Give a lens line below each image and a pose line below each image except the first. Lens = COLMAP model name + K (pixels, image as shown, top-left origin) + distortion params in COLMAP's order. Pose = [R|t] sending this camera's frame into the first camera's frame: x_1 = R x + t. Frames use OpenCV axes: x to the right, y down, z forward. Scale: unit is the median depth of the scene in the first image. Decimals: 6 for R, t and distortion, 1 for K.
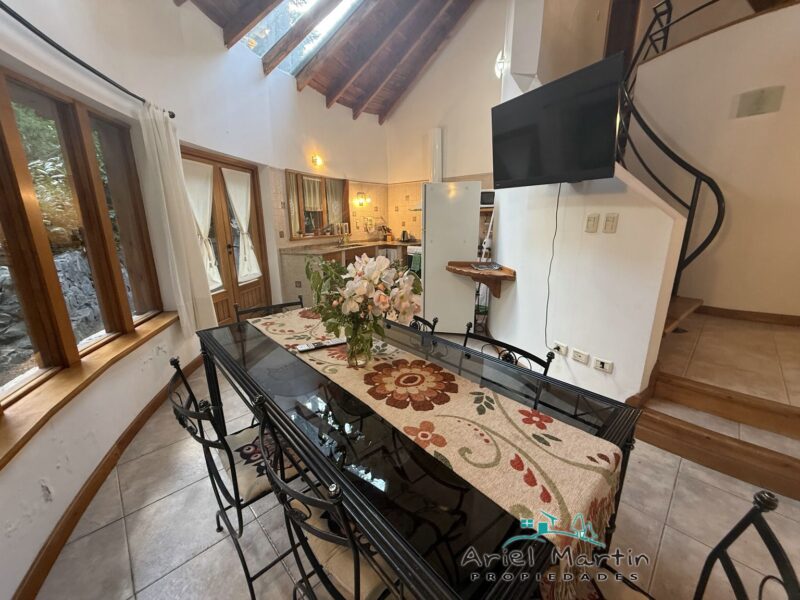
lens RADIAL K [[318.7, 0, 399.8], [0, 318.7, 300.3], [0, 0, 1]] dist [-0.004111, 0.000686]
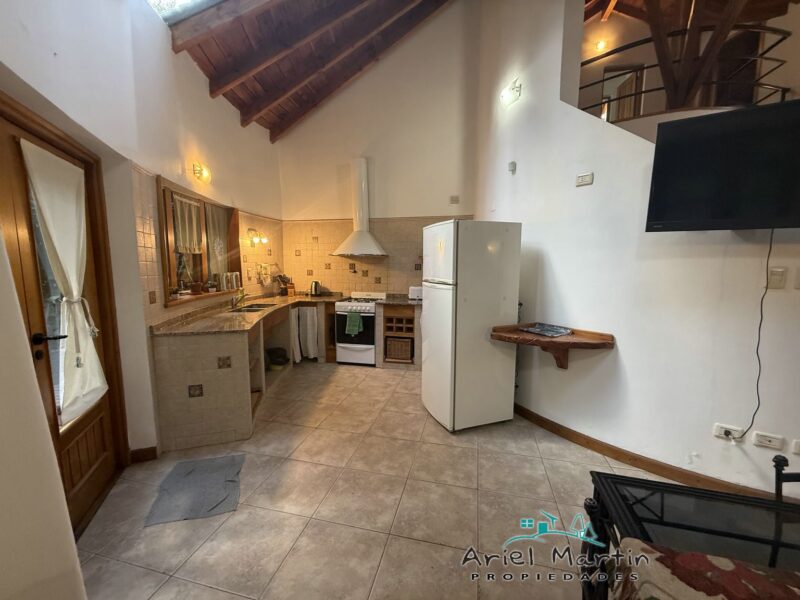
lens RADIAL K [[318.7, 0, 398.6], [0, 318.7, 298.4], [0, 0, 1]] dist [-0.004111, 0.000686]
pose [[0.846514, -0.050234, 0.529991, -0.254796], [0.125226, 0.986393, -0.106522, -0.085476], [-0.517429, 0.156541, 0.841286, 0.313182]]
